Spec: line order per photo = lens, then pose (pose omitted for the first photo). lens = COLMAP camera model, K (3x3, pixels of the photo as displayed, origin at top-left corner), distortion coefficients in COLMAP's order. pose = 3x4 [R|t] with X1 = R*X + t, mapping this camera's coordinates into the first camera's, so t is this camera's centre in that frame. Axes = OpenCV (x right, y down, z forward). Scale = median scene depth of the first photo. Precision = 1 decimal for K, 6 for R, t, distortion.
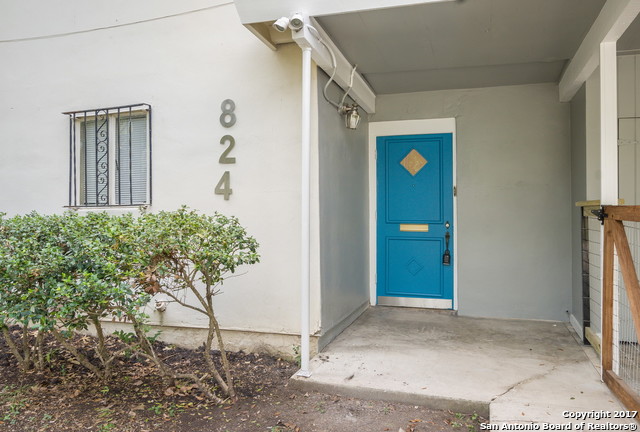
lens RADIAL K [[488.8, 0, 320.0], [0, 488.8, 216.0], [0, 0, 1]] dist [-0.000226, -0.000007]
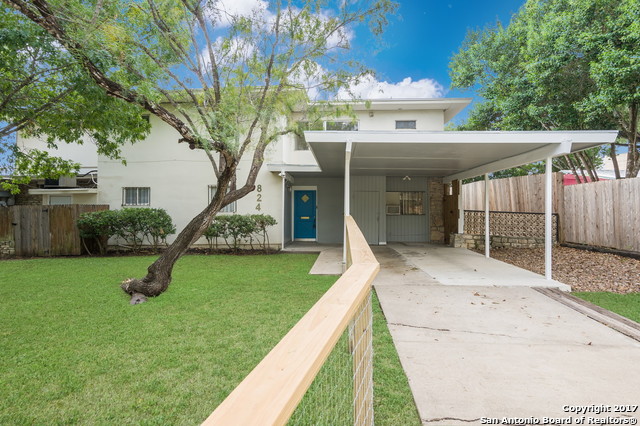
lens RADIAL K [[336.7, 0, 318.5], [0, 336.7, 212.0], [0, 0, 1]] dist [-0.002847, 0.000340]
pose [[0.968955, 0.002242, 0.247226, -0.363603], [-0.003321, 0.999987, 0.003948, -0.031676], [-0.247214, -0.004646, 0.968950, -1.581127]]
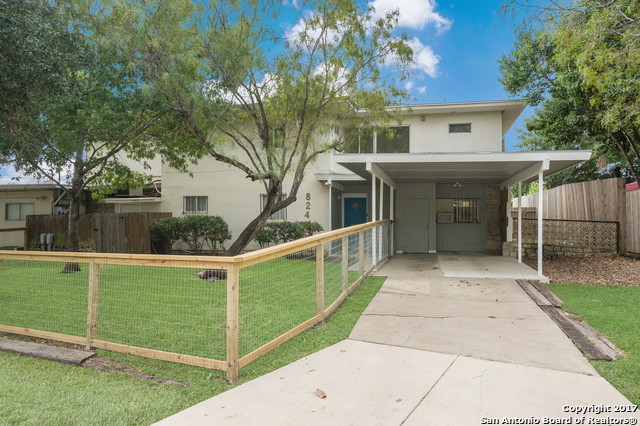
lens RADIAL K [[423.5, 0, 320.0], [0, 423.5, 213.0], [0, 0, 1]] dist [-0.001774, -0.000021]
pose [[0.997300, 0.006951, 0.073099, -0.319102], [-0.005799, 0.999856, -0.015961, -0.017403], [-0.073200, 0.015494, 0.997197, -2.298744]]
